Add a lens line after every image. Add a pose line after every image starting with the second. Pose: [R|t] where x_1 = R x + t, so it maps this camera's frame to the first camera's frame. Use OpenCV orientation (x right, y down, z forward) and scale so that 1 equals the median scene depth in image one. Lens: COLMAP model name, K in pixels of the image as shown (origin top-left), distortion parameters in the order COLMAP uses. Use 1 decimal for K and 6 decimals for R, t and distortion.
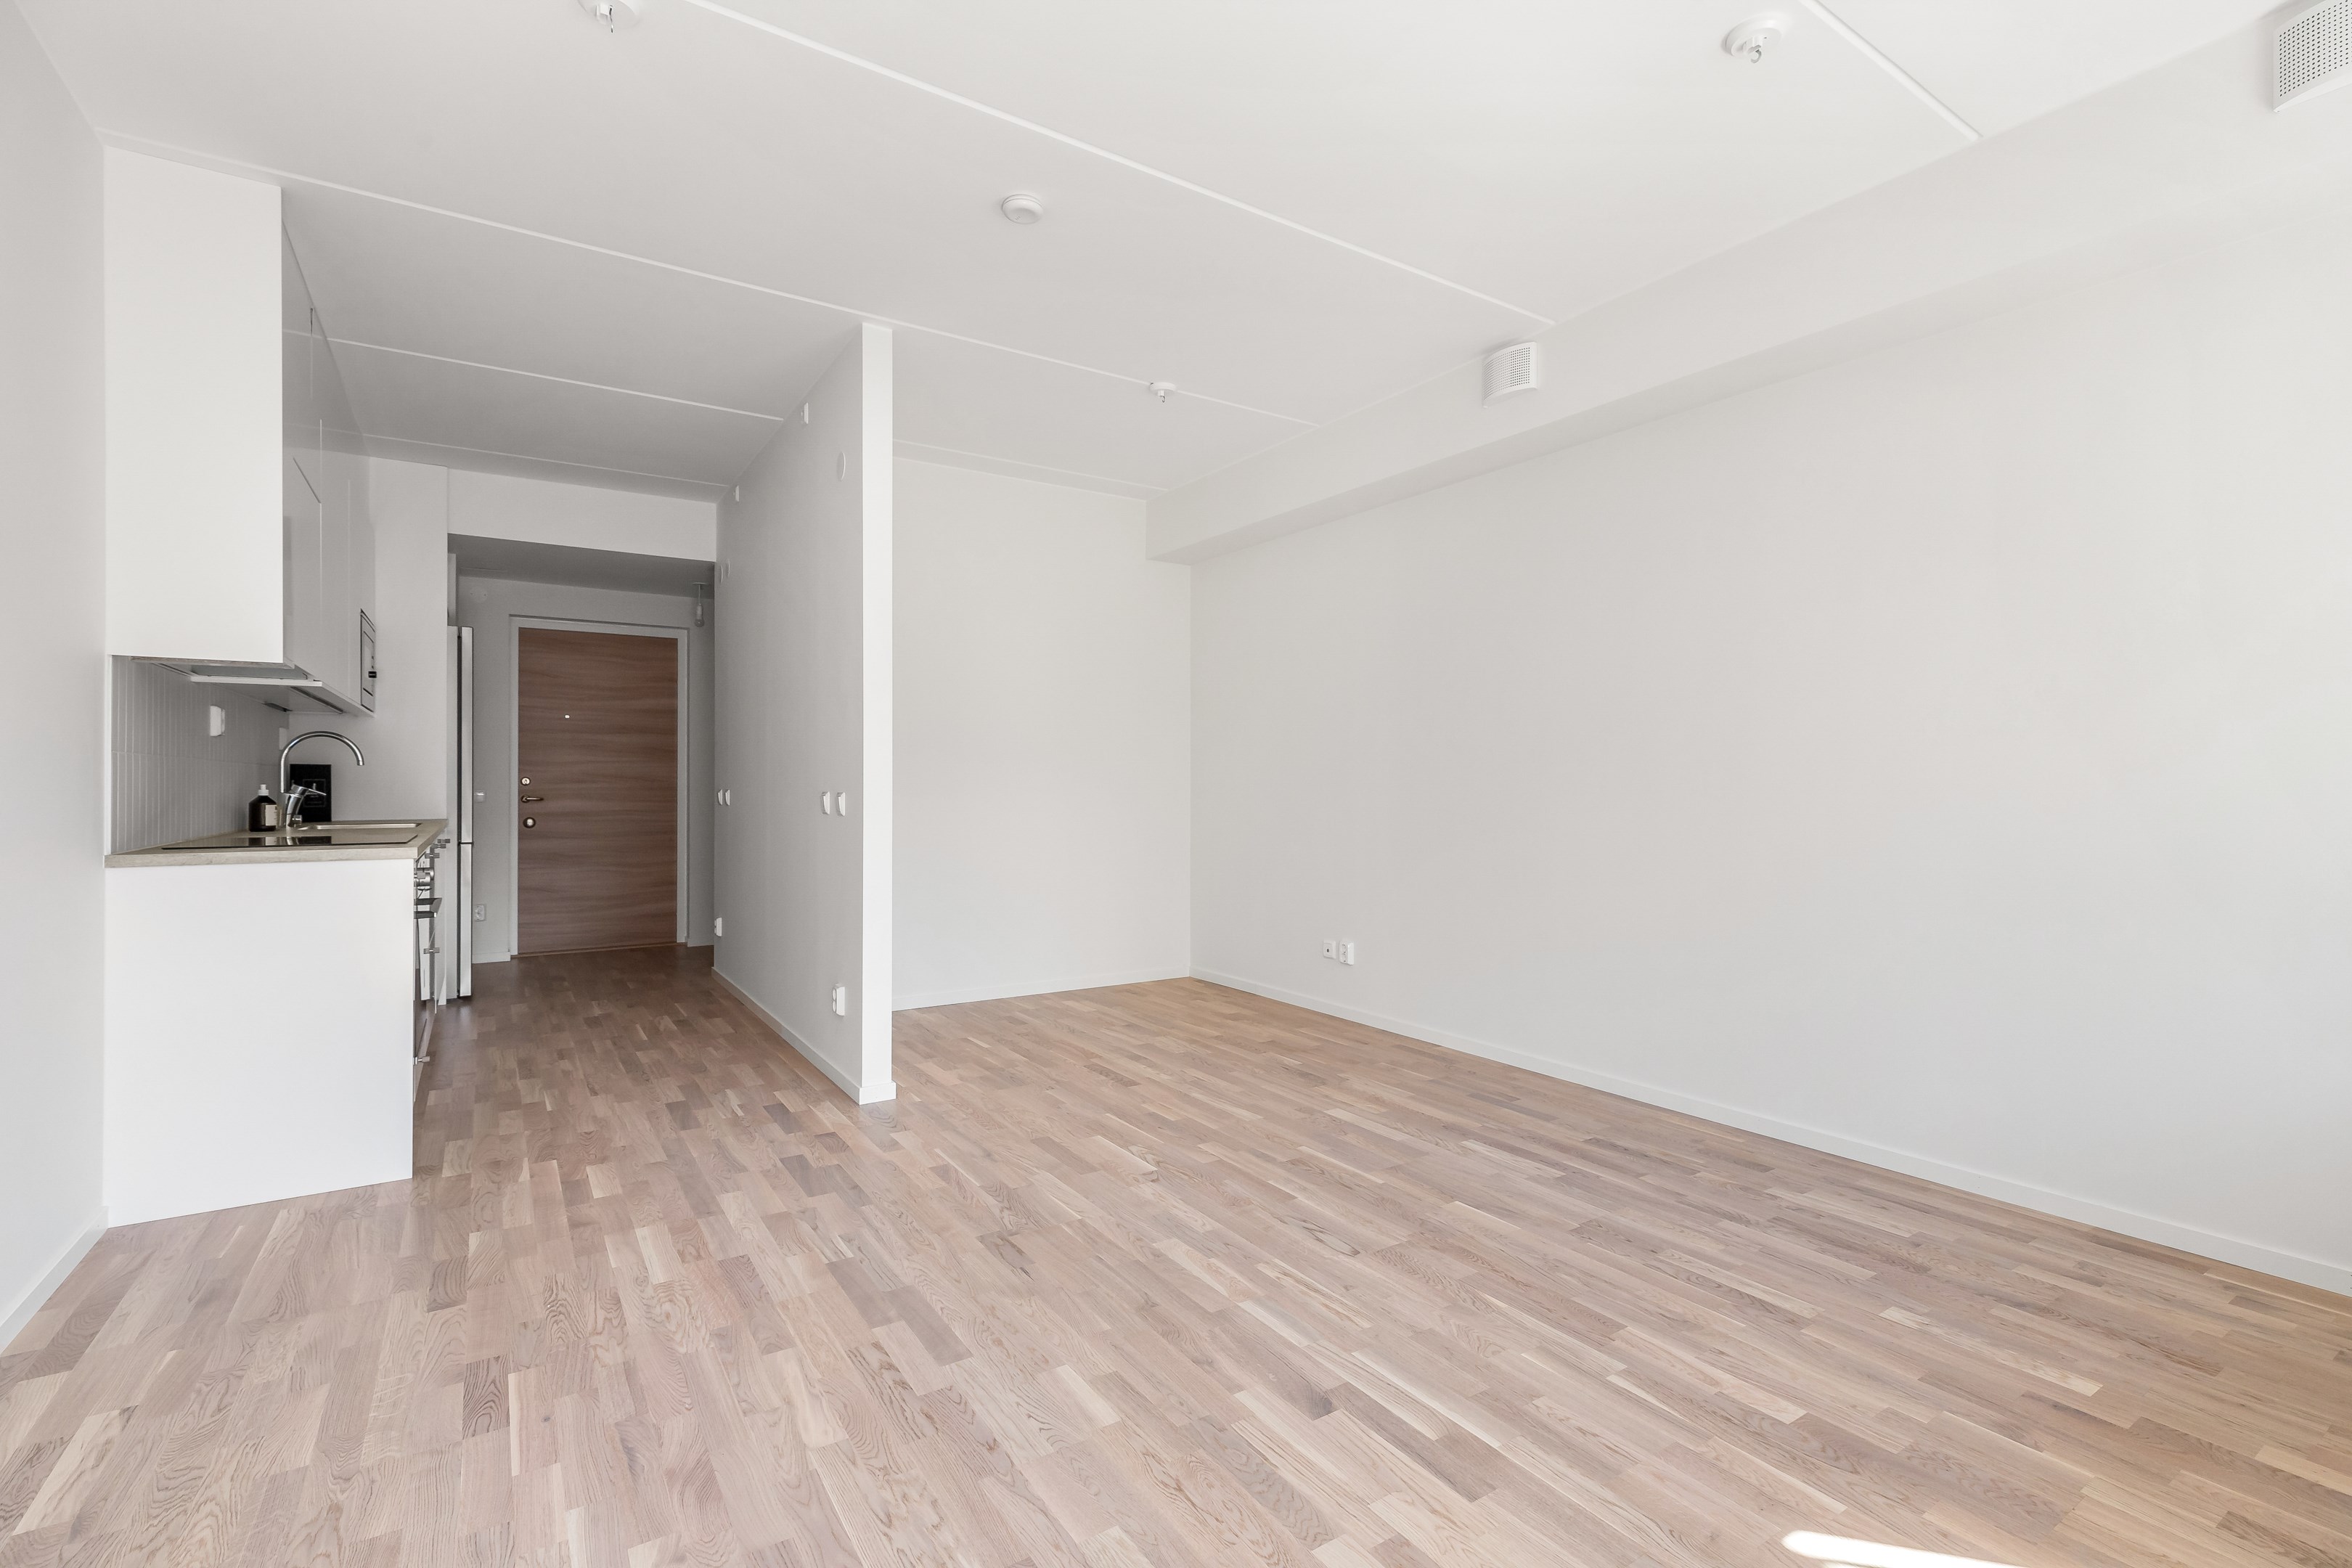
lens RADIAL K [[1060.0, 0, 1188.1], [0, 1060.0, 778.6], [0, 0, 1]] dist [0.003233, 0.000523]
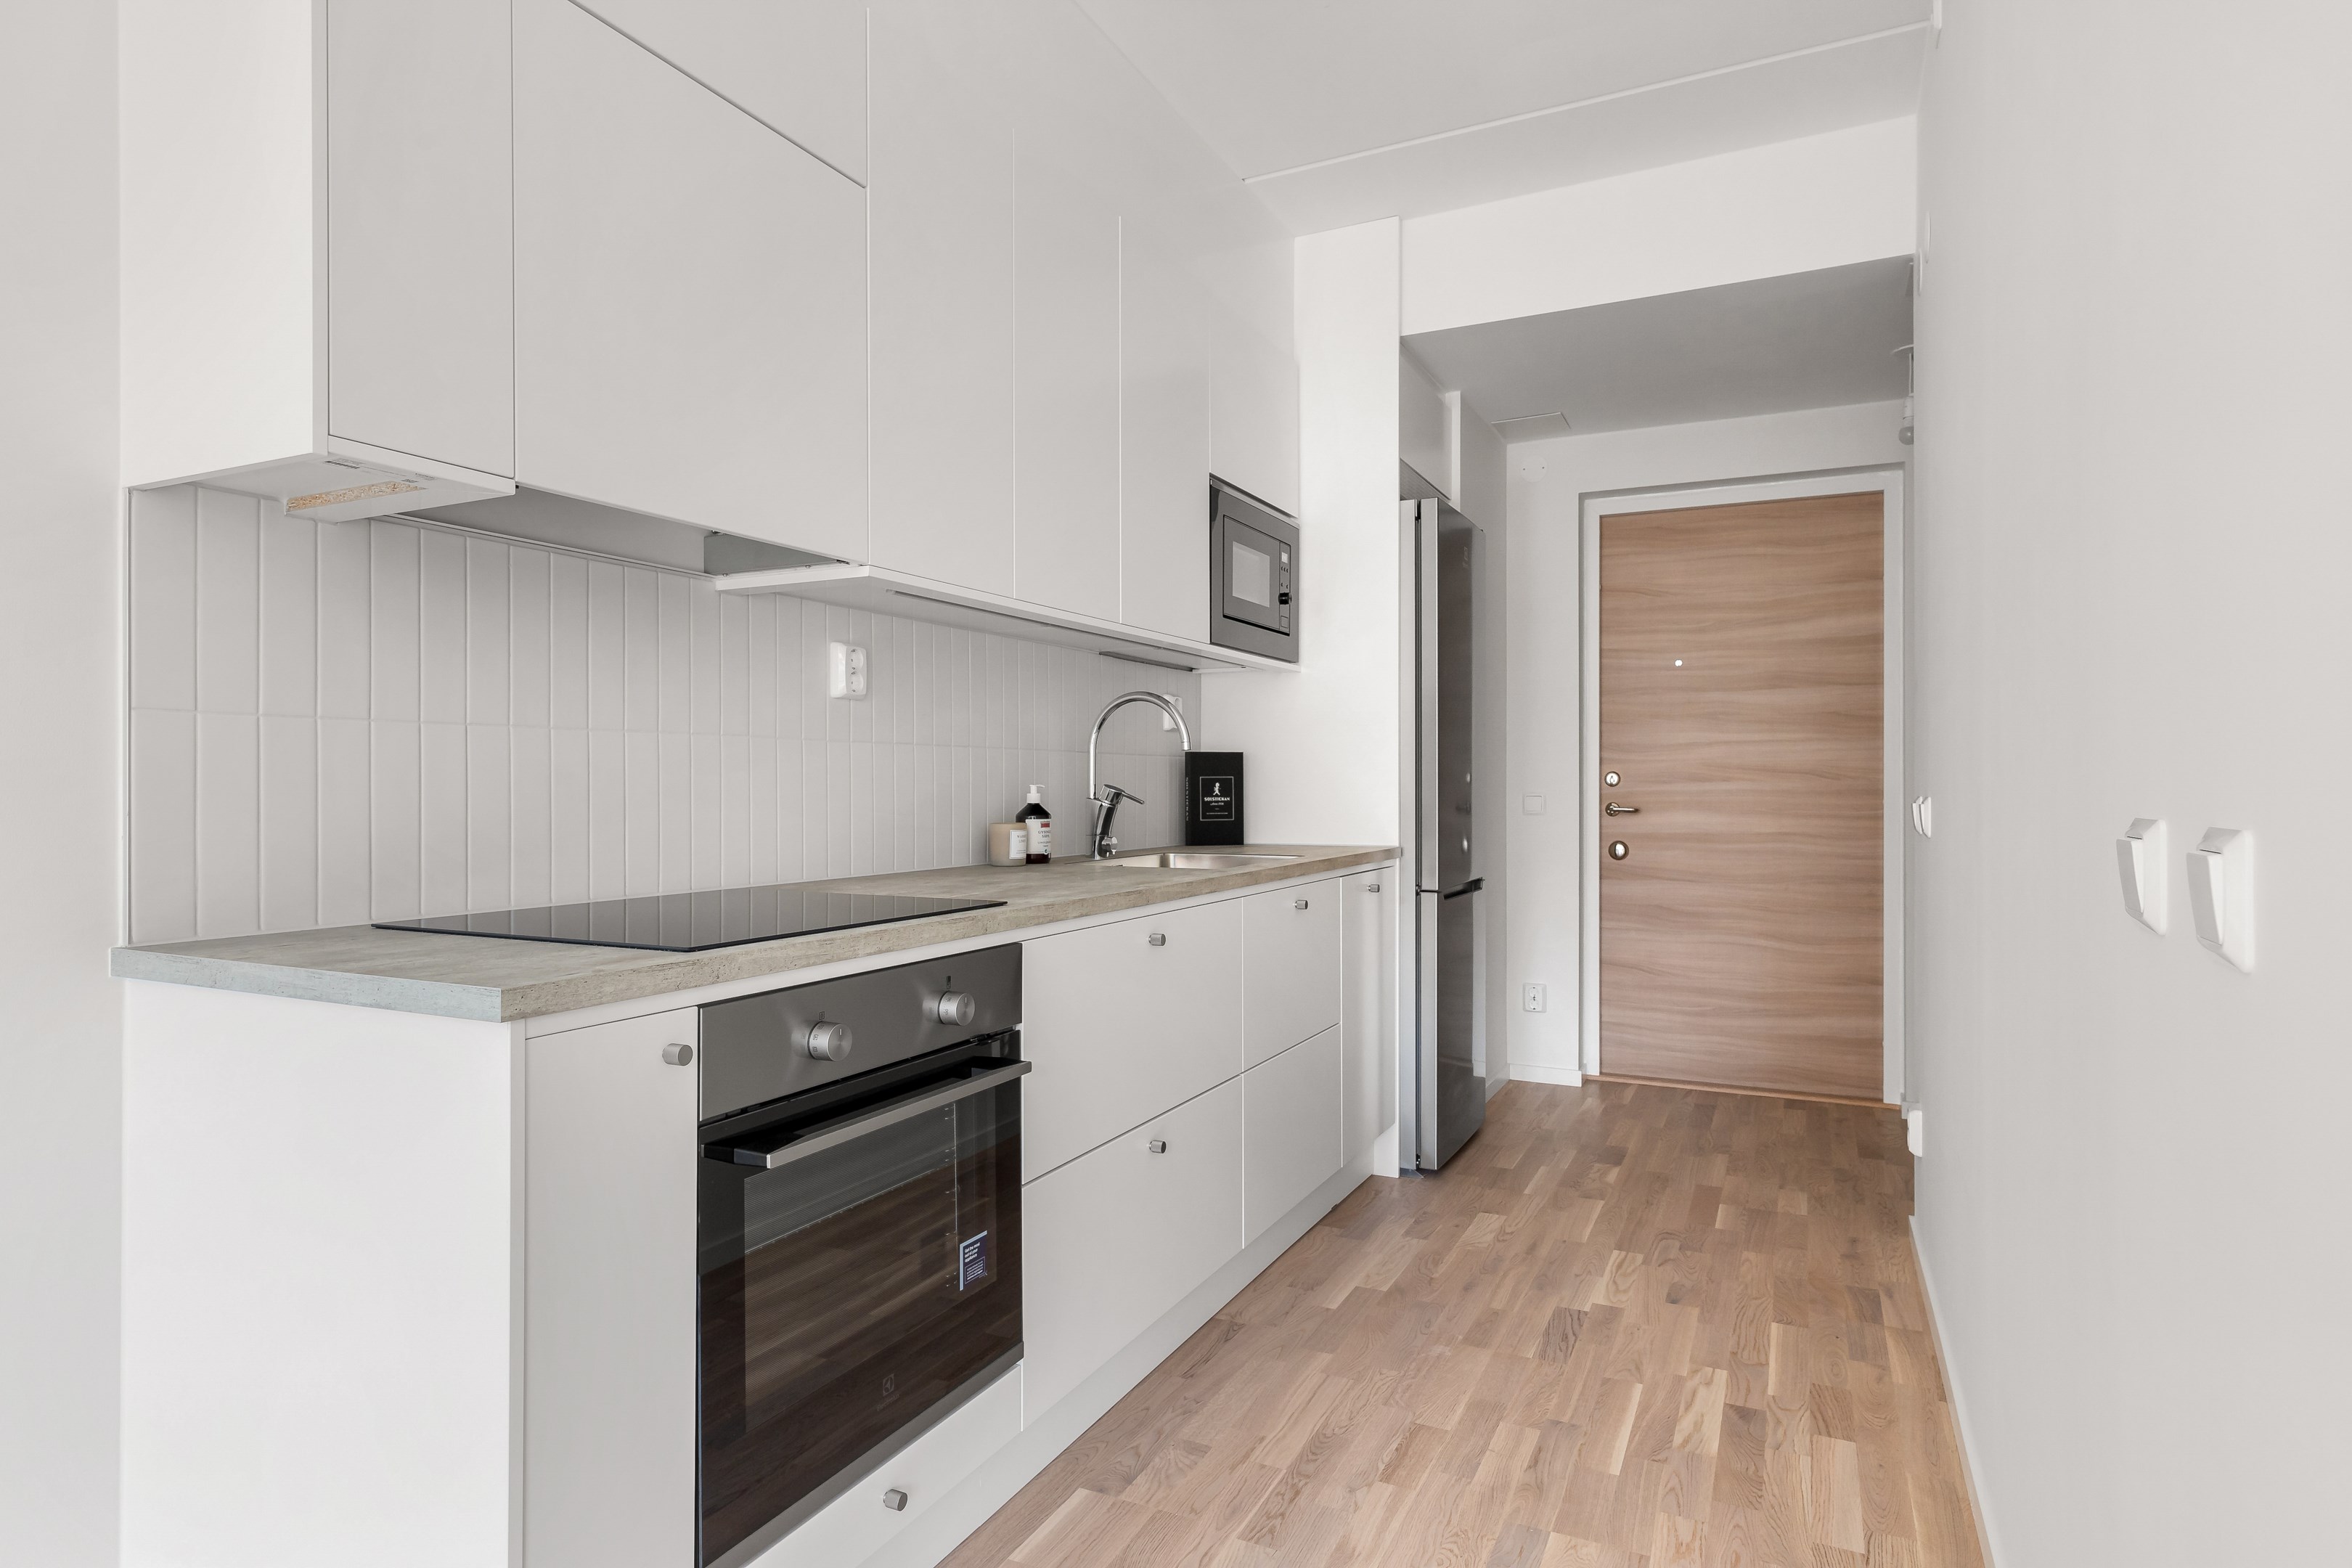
lens RADIAL K [[1290.9, 0, 1155.0], [0, 1290.9, 788.2], [0, 0, 1]] dist [0.014321, 0.000599]
pose [[0.496726, 0.000719, -0.867907, -0.308725], [0.006501, 0.999969, 0.004549, 0.006045], [0.867883, -0.007902, 0.496705, 0.996864]]
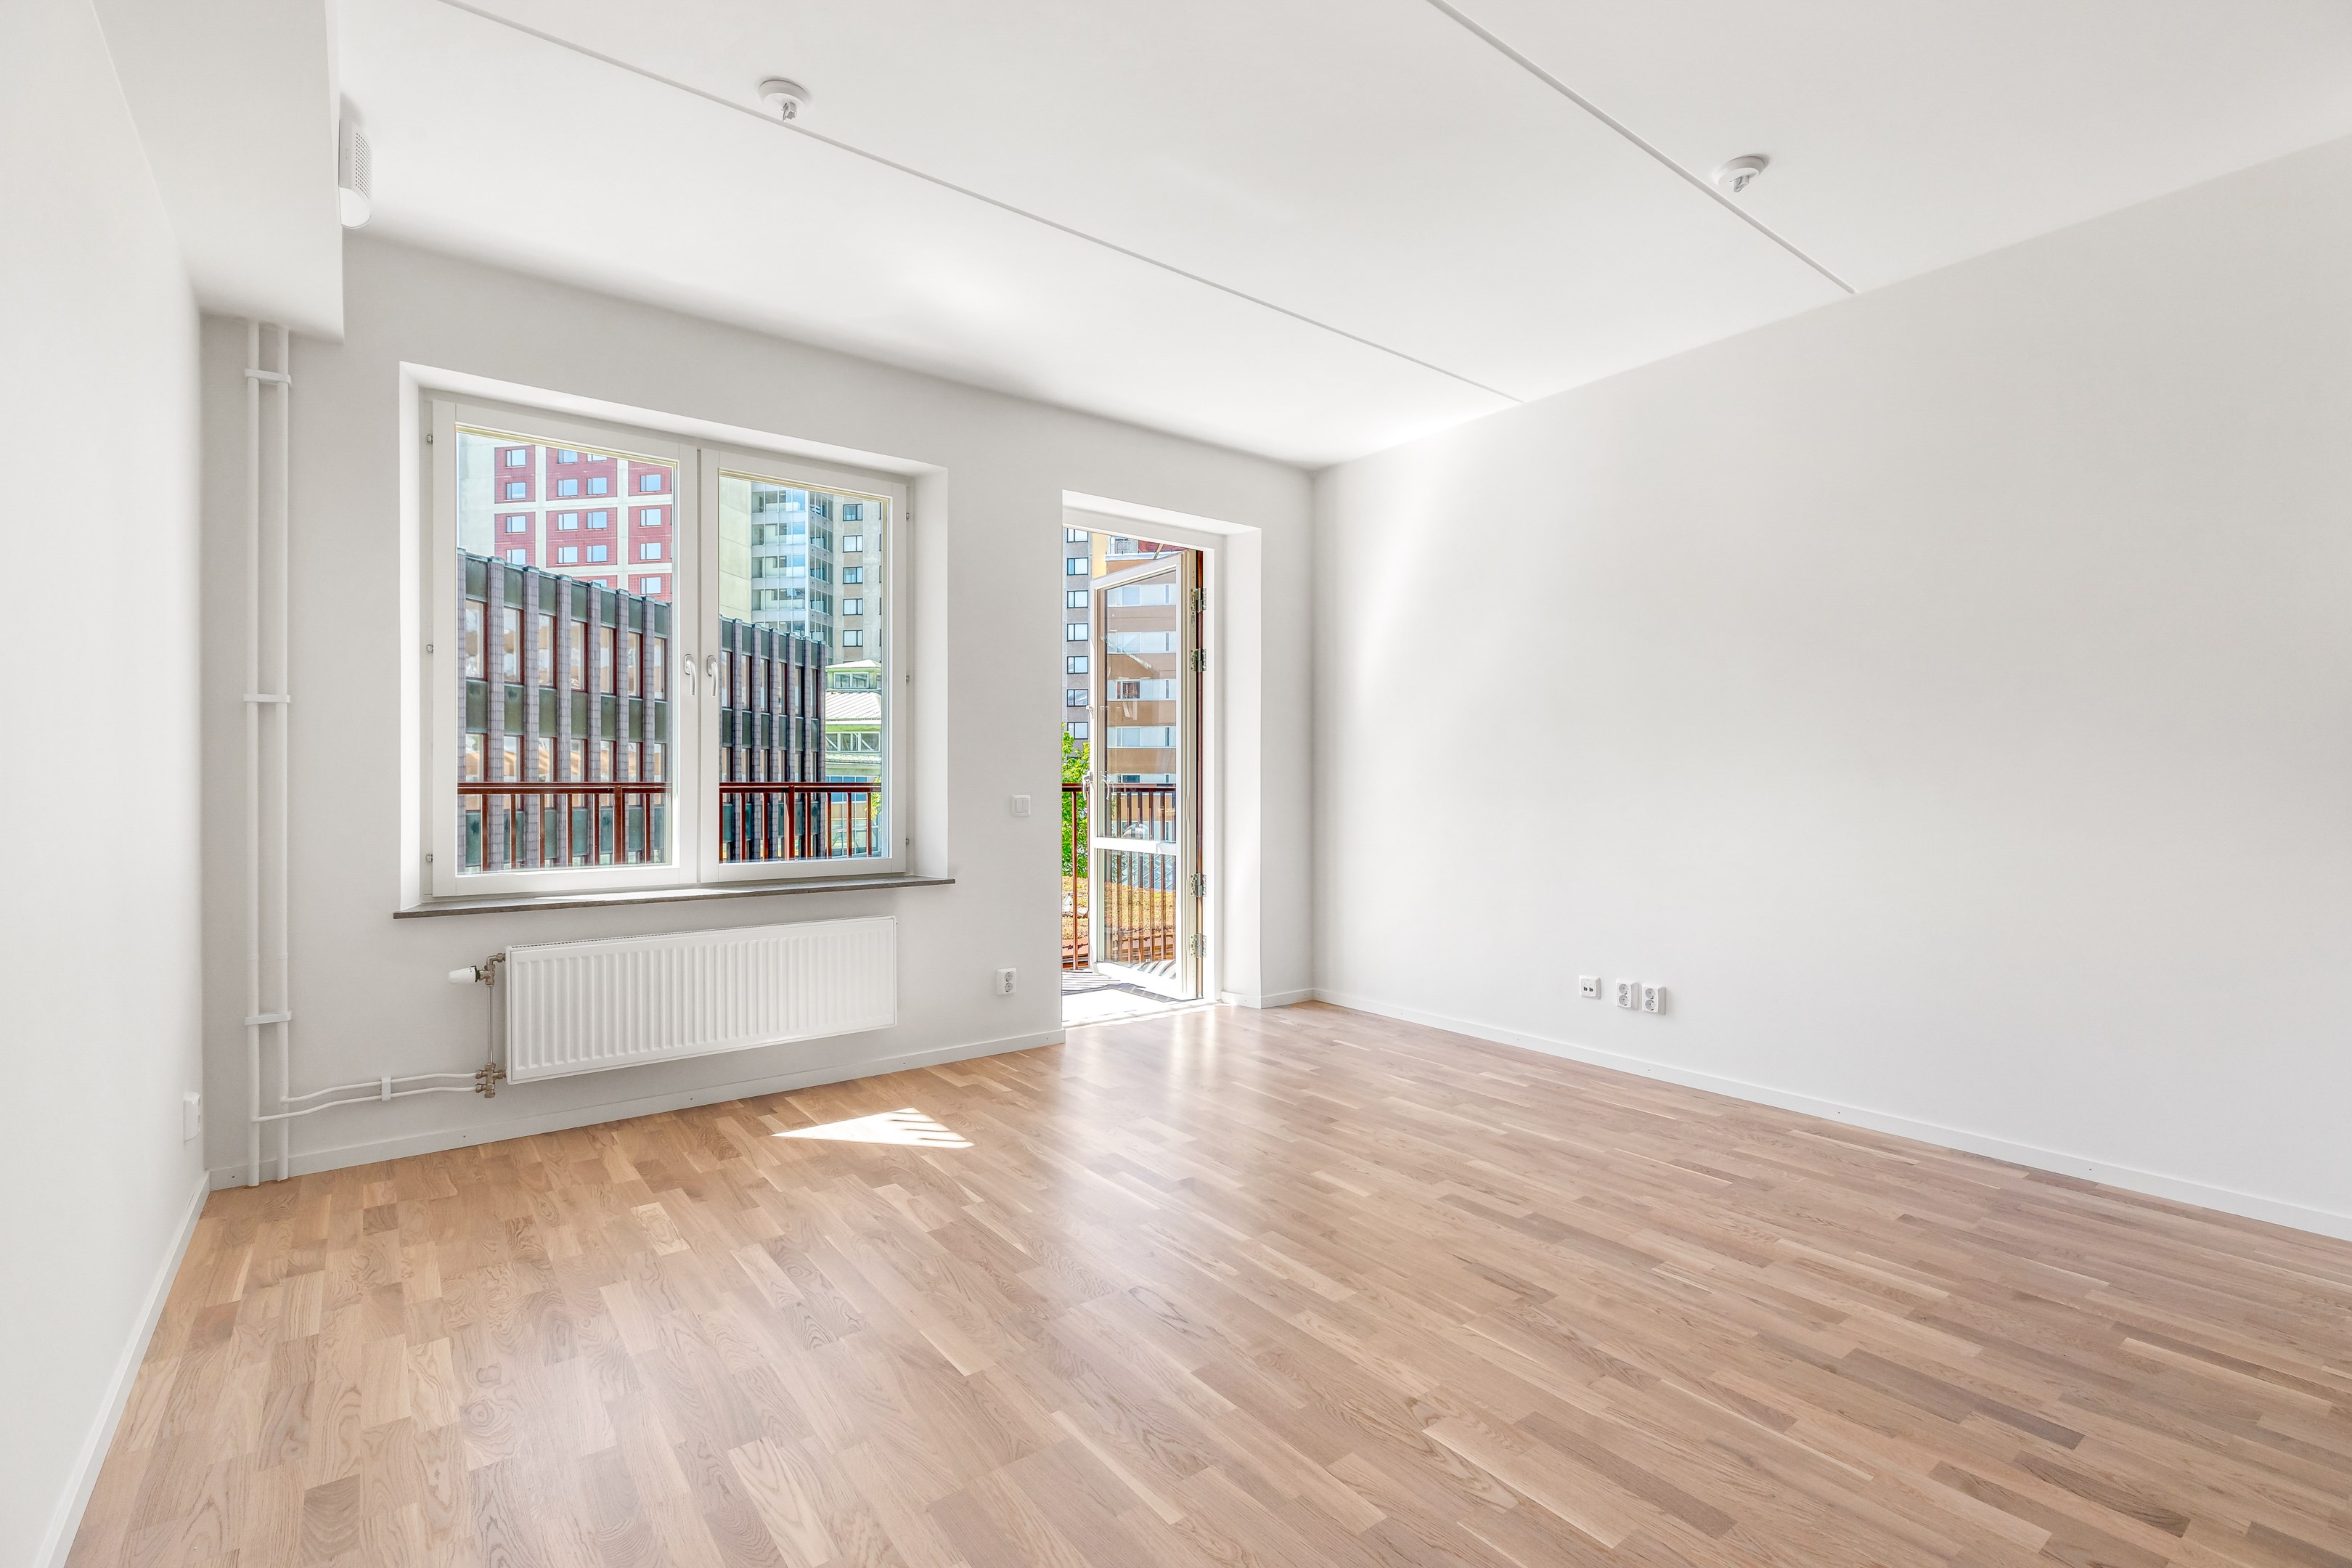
lens RADIAL K [[1060.0, 0, 1180.9], [0, 1060.0, 791.5], [0, 0, 1]] dist [0.003233, 0.000523]
pose [[-0.998031, -0.001738, -0.062697, 0.150860], [-0.001981, 0.999991, 0.003809, 0.008231], [0.062690, 0.003926, -0.998025, 1.651170]]
